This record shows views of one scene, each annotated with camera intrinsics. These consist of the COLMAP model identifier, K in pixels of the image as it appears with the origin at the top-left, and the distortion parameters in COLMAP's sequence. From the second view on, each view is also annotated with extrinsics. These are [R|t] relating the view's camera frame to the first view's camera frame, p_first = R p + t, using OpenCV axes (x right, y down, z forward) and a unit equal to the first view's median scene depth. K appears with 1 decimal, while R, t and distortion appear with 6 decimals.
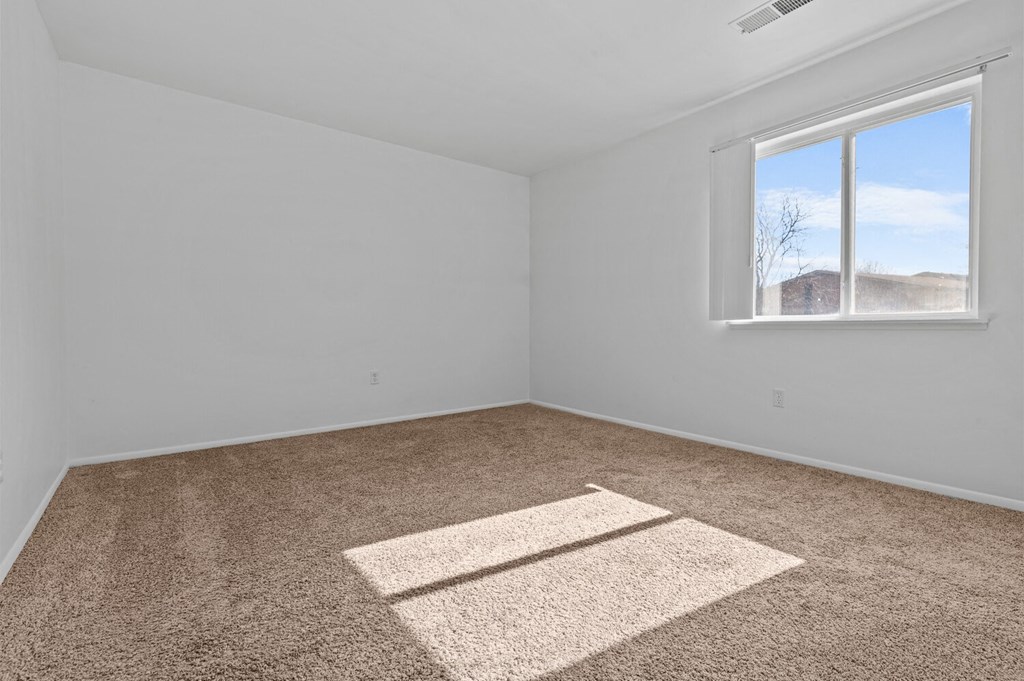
lens RADIAL K [[464.4, 0, 524.1], [0, 464.4, 330.3], [0, 0, 1]] dist [0.008423, 0.000358]
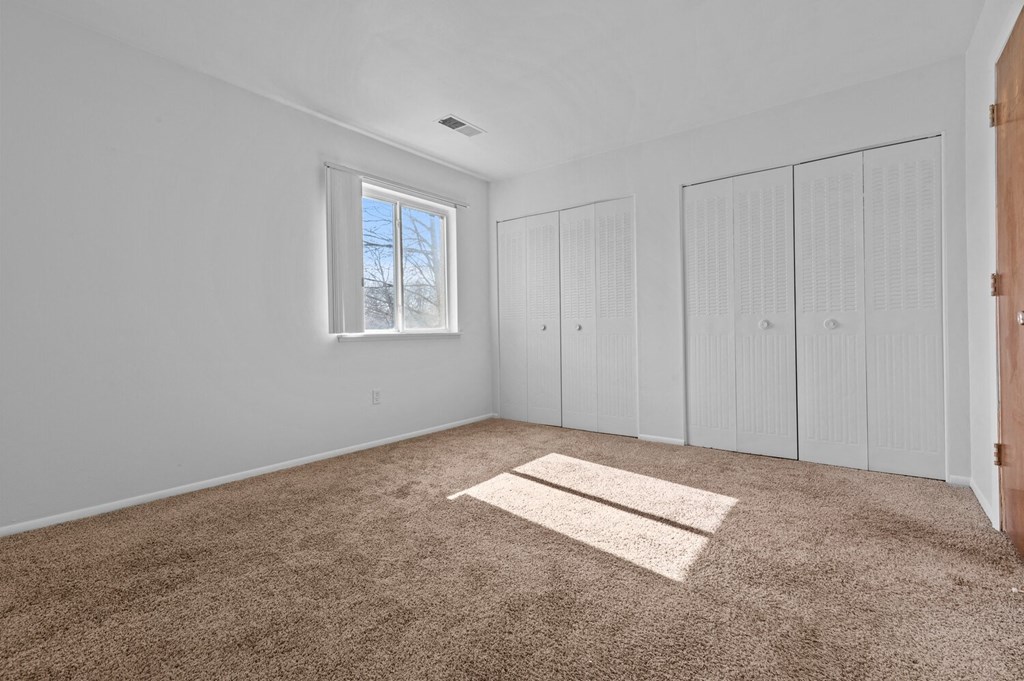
lens RADIAL K [[464.4, 0, 524.1], [0, 464.4, 330.3], [0, 0, 1]] dist [0.008423, 0.000358]
pose [[-0.270984, 0.010549, 0.962526, -0.814857], [0.028233, 0.999597, -0.003007, -0.016461], [-0.962170, 0.026360, -0.271172, 1.050091]]
